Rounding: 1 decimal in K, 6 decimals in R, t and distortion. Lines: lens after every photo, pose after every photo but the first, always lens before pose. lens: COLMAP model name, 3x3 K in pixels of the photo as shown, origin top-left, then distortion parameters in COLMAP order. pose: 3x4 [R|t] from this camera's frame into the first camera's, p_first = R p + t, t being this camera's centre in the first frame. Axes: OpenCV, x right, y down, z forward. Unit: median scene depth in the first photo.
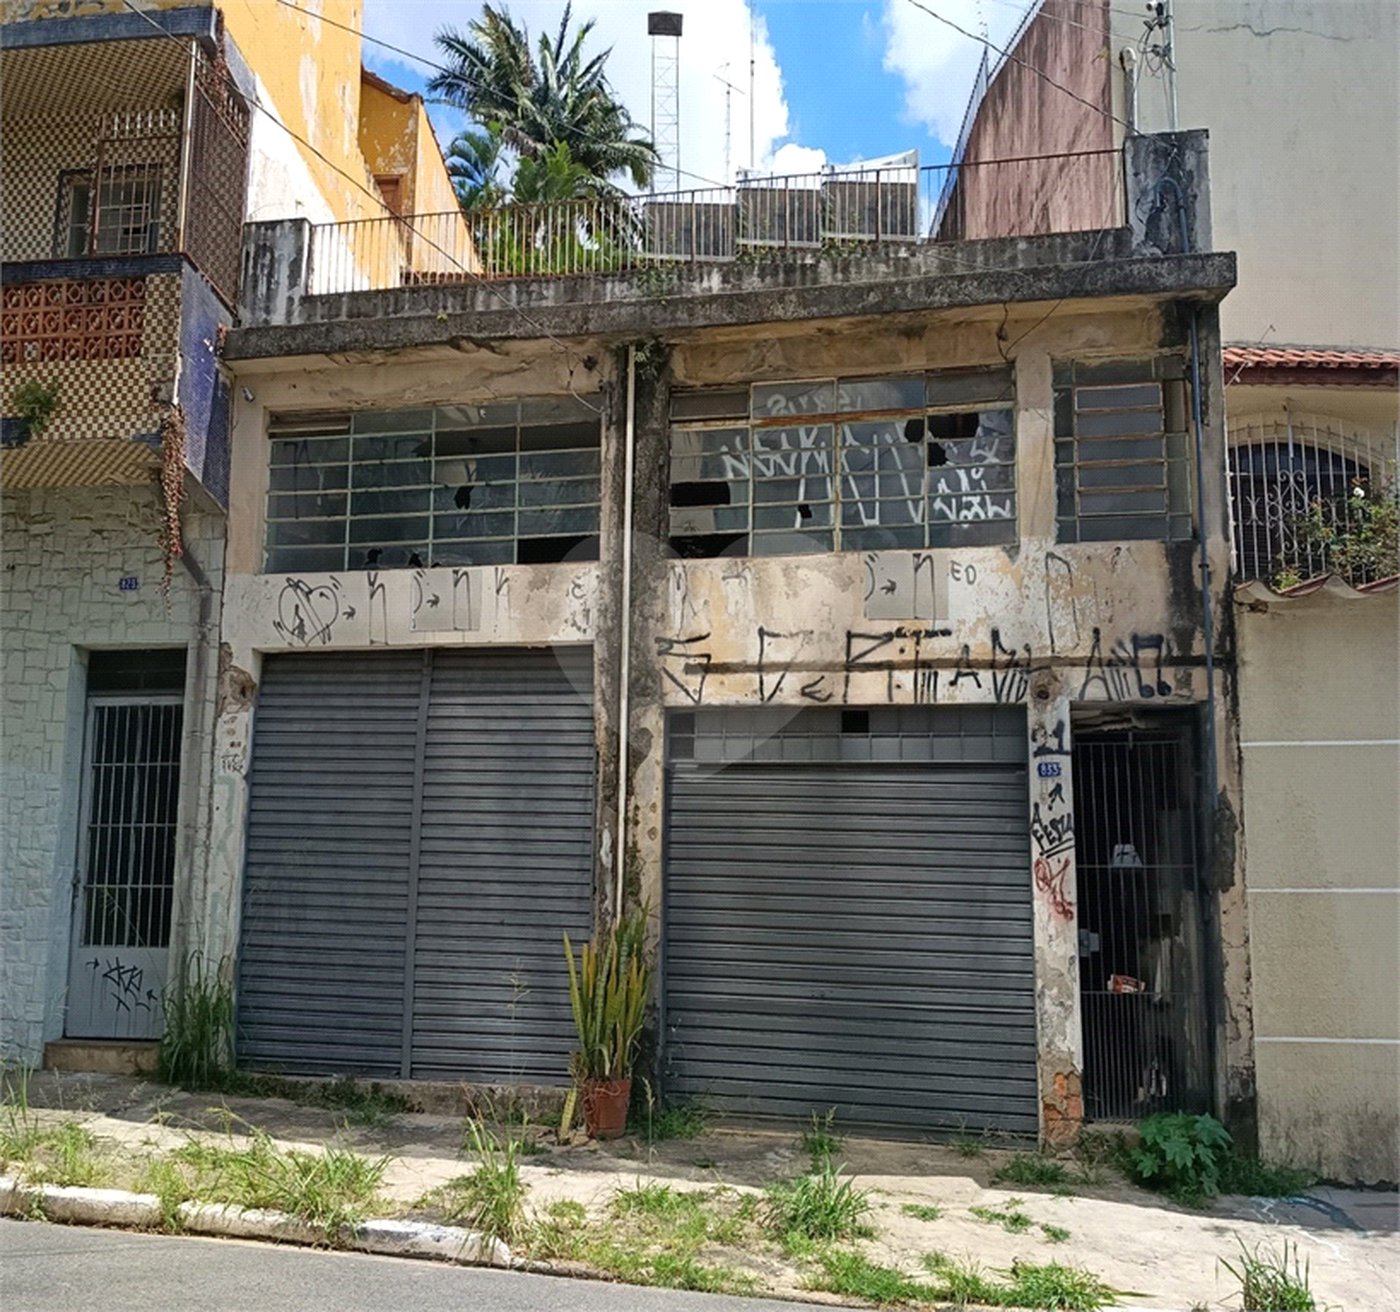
lens RADIAL K [[1368.9, 0, 615.4], [0, 1368.9, 660.6], [0, 0, 1]] dist [0.111958, -0.259024]
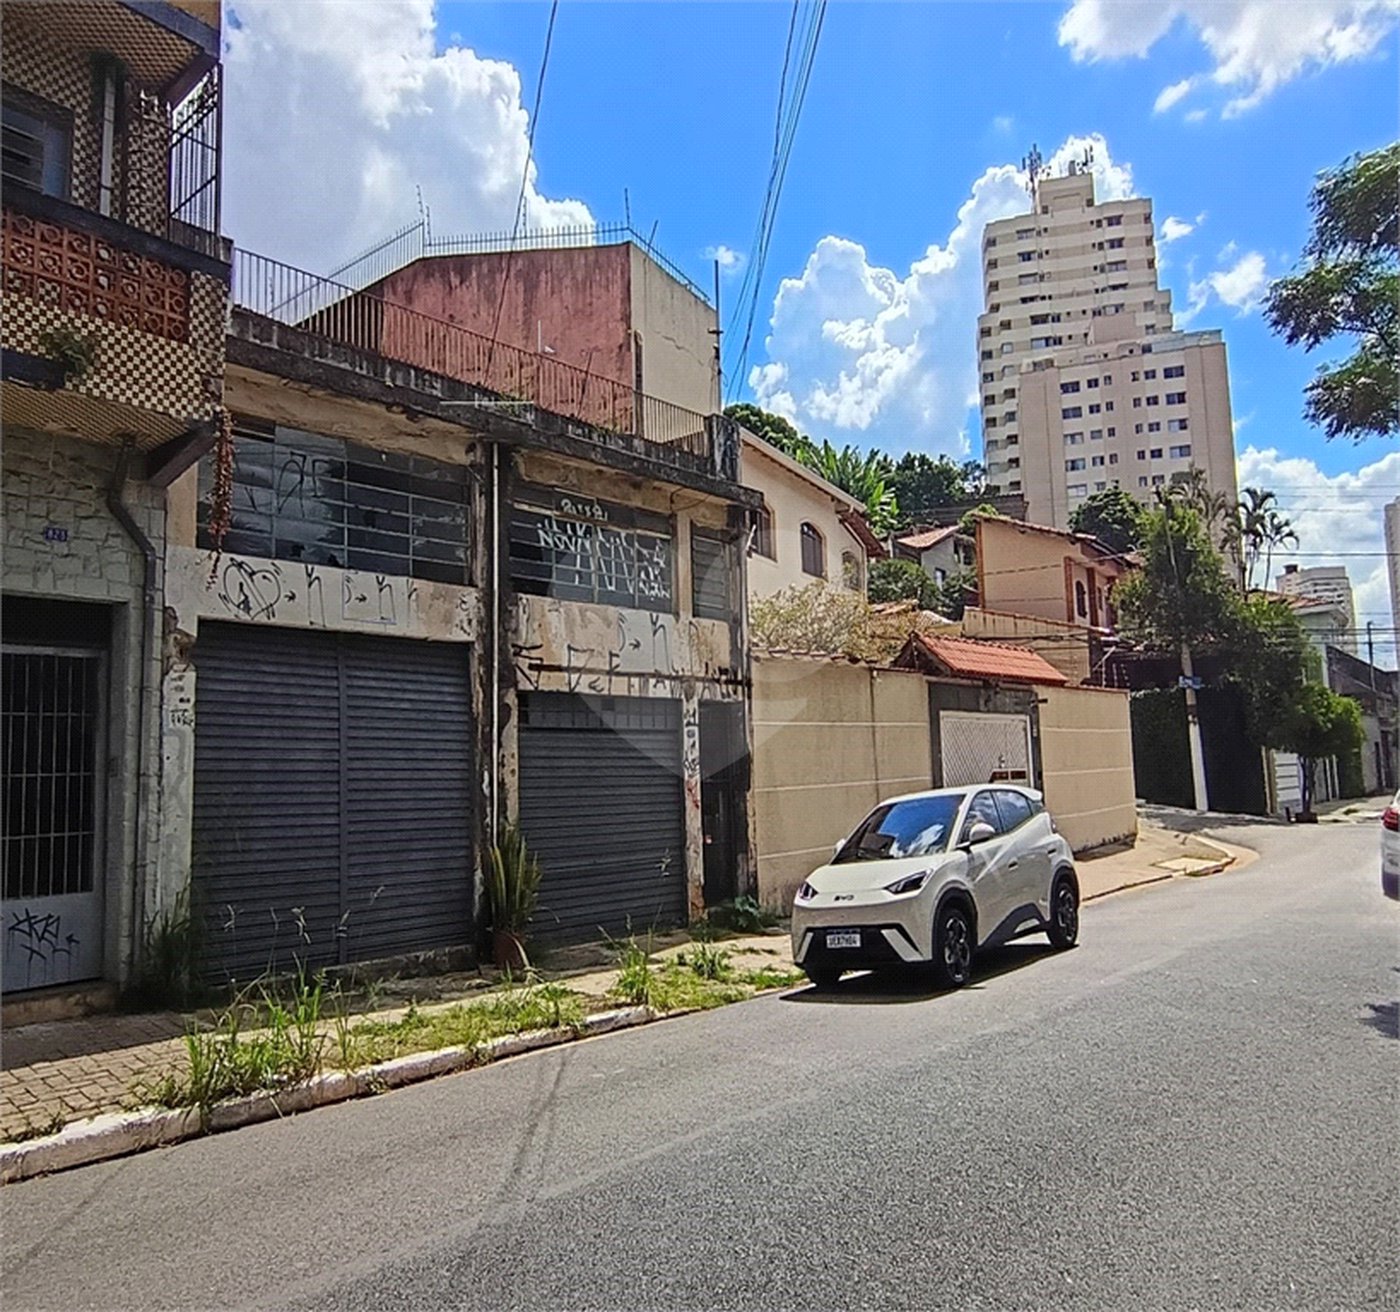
lens RADIAL K [[989.8, 0, 740.9], [0, 989.8, 692.2], [0, 0, 1]] dist [-0.006761, -0.004923]
pose [[0.499380, 0.044130, 0.865258, -0.819041], [-0.098952, 0.995072, 0.006359, 0.004649], [-0.860714, -0.088794, 0.501286, 0.234054]]
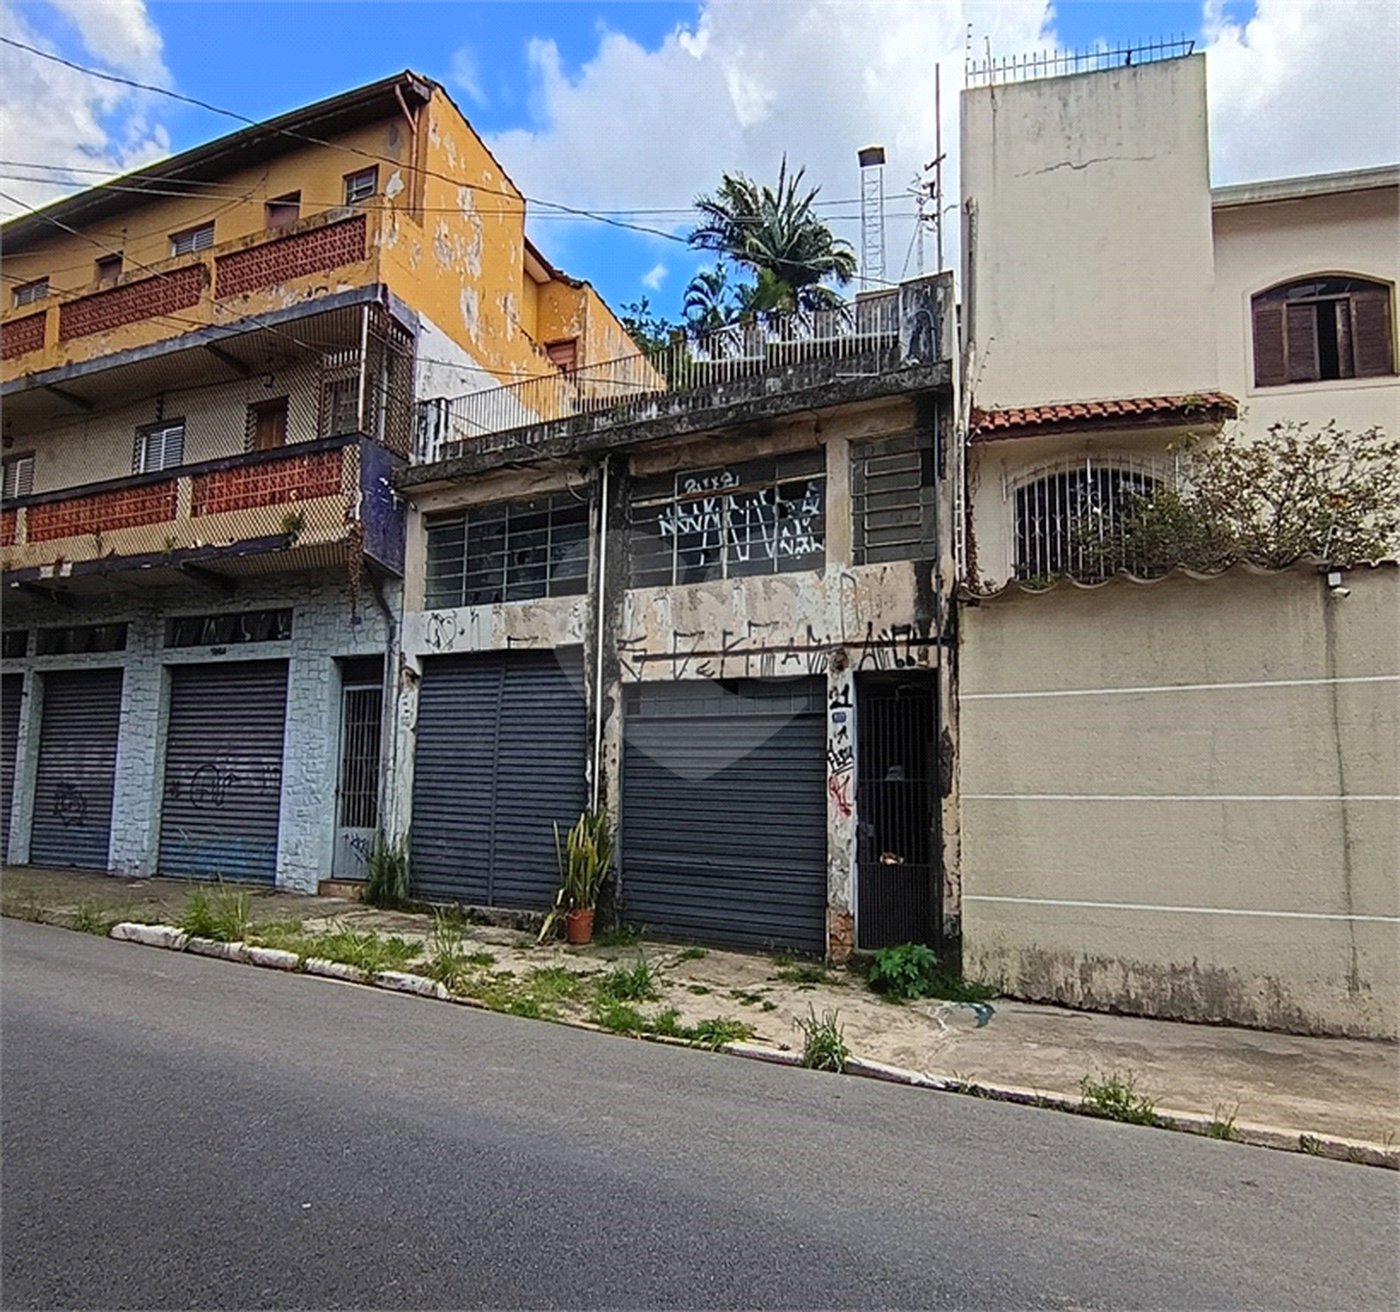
lens RADIAL K [[1010.7, 0, 621.0], [0, 1010.7, 664.1], [0, 0, 1]] dist [0.002698, -0.001513]
pose [[0.945535, -0.036748, -0.323439, 0.427364], [0.044420, 0.998879, 0.016369, -0.007595], [0.322475, -0.029845, 0.946107, -0.117786]]
